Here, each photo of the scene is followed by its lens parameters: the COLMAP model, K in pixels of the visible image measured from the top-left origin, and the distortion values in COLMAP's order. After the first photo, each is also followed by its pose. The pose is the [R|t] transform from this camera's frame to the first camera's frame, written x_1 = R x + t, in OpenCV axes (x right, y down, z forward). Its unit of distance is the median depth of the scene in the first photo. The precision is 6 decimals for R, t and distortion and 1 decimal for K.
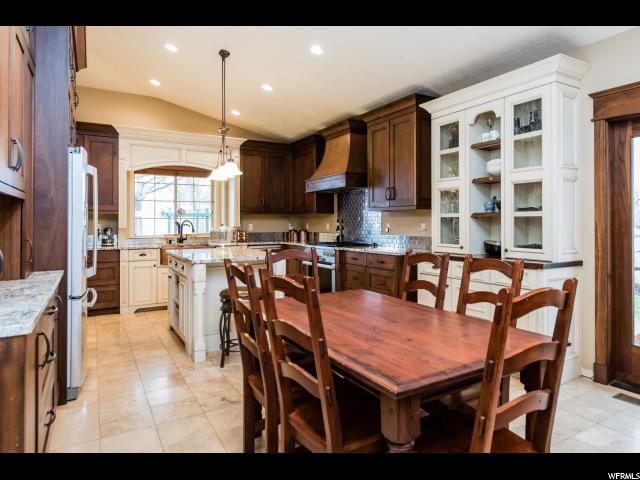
lens RADIAL K [[427.0, 0, 366.3], [0, 427.0, 216.2], [0, 0, 1]] dist [0.005267, 0.001097]
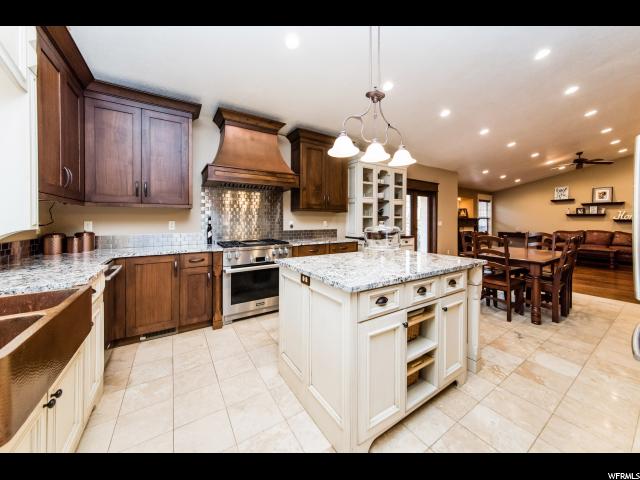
lens RADIAL K [[231.9, 0, 301.4], [0, 231.9, 218.8], [0, 0, 1]] dist [0.006583, -0.000594]
pose [[0.017066, 0.004273, 0.999845, -0.661546], [-0.017371, 0.999841, -0.003976, 0.013375], [-0.999703, -0.017300, 0.017138, 0.995075]]
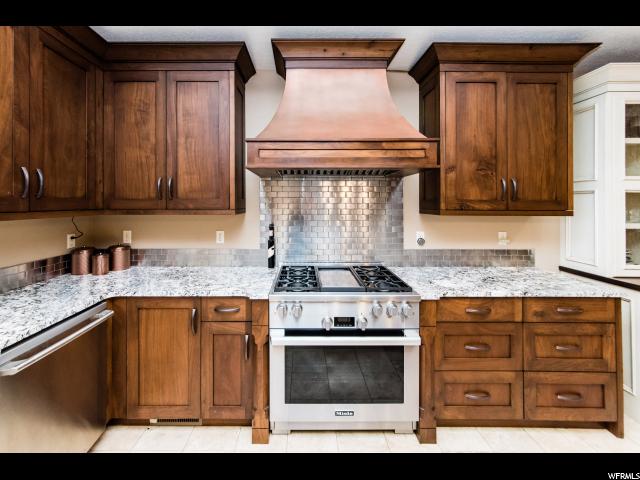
lens RADIAL K [[231.9, 0, 294.8], [0, 231.9, 197.9], [0, 0, 1]] dist [0.006583, -0.000594]
pose [[0.547883, 0.014402, 0.836431, -0.371688], [-0.017374, 0.999832, -0.005835, -0.030494], [-0.836375, -0.011335, 0.548041, 1.003158]]
